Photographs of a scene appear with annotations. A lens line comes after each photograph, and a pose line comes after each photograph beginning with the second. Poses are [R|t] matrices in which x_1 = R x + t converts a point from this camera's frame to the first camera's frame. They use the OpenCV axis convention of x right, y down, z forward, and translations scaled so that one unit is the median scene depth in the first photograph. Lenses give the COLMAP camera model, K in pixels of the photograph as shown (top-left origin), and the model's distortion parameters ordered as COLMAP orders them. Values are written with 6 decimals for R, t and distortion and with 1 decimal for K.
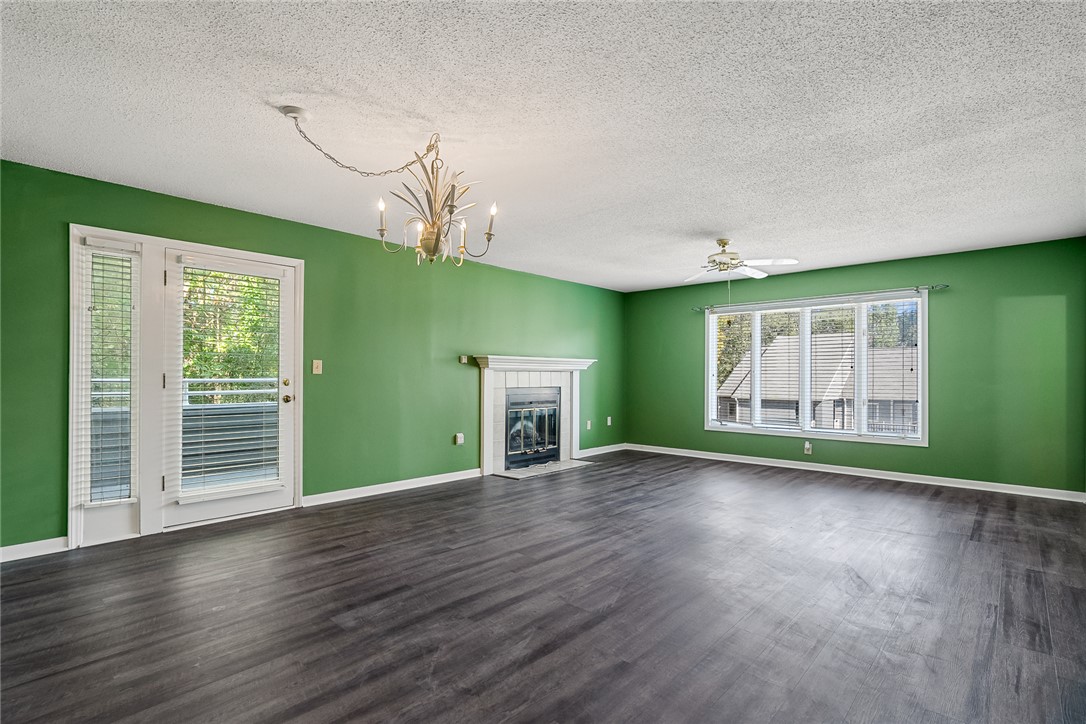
lens RADIAL K [[523.3, 0, 541.7], [0, 523.3, 371.6], [0, 0, 1]] dist [-0.006494, 0.000654]
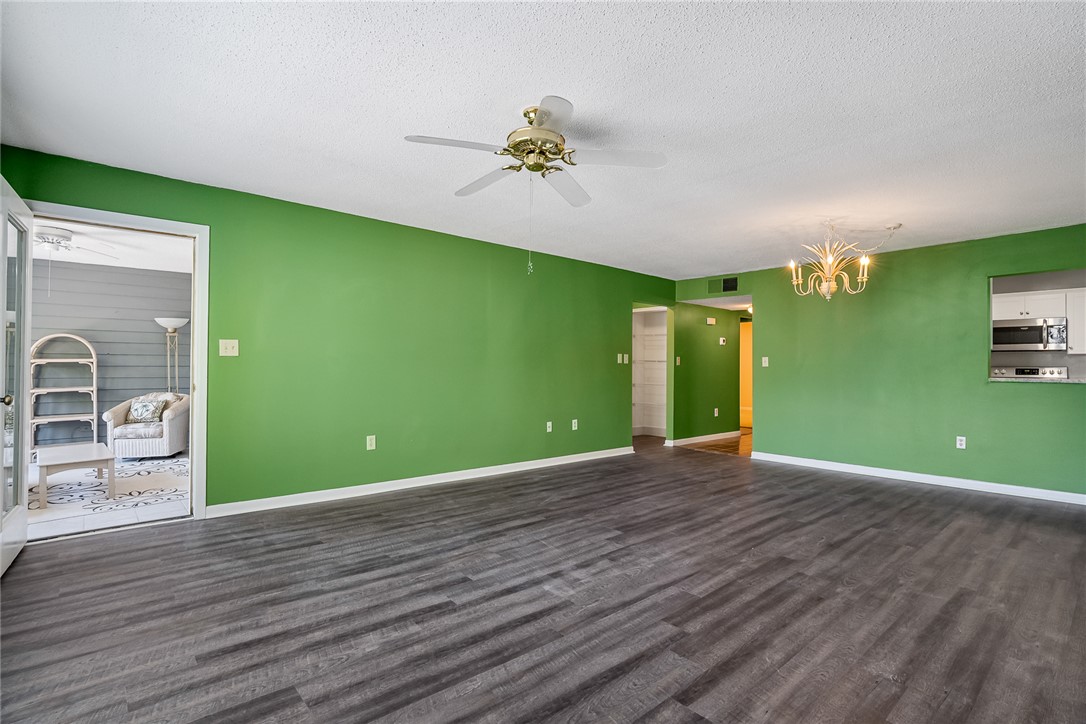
lens RADIAL K [[523.3, 0, 542.2], [0, 523.3, 353.0], [0, 0, 1]] dist [-0.006494, 0.000654]
pose [[-0.993762, -0.006793, 0.111317, 0.280438], [-0.010944, 0.999265, -0.036727, 0.014065], [-0.110986, -0.037716, -0.993106, 1.537340]]
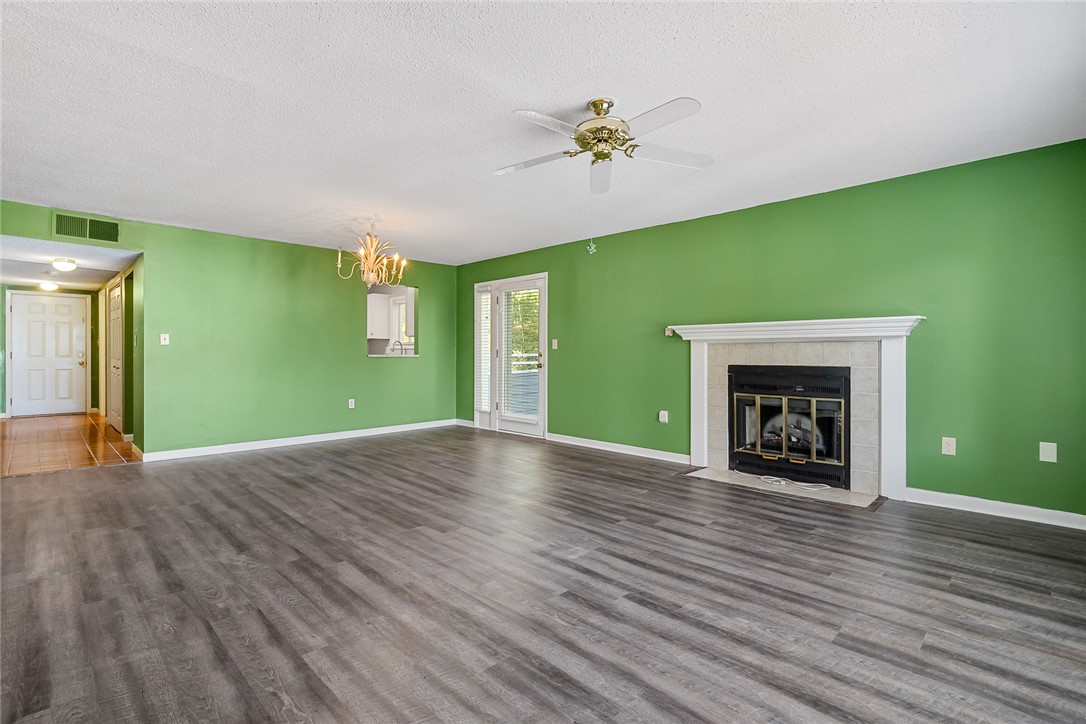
lens RADIAL K [[509.4, 0, 544.2], [0, 509.4, 354.1], [0, 0, 1]] dist [-0.003736, 0.000495]
pose [[-0.026822, -0.000158, -0.999640, 0.908958], [0.004946, 0.999988, -0.000291, 0.016839], [0.999628, -0.004952, -0.026821, 0.954892]]
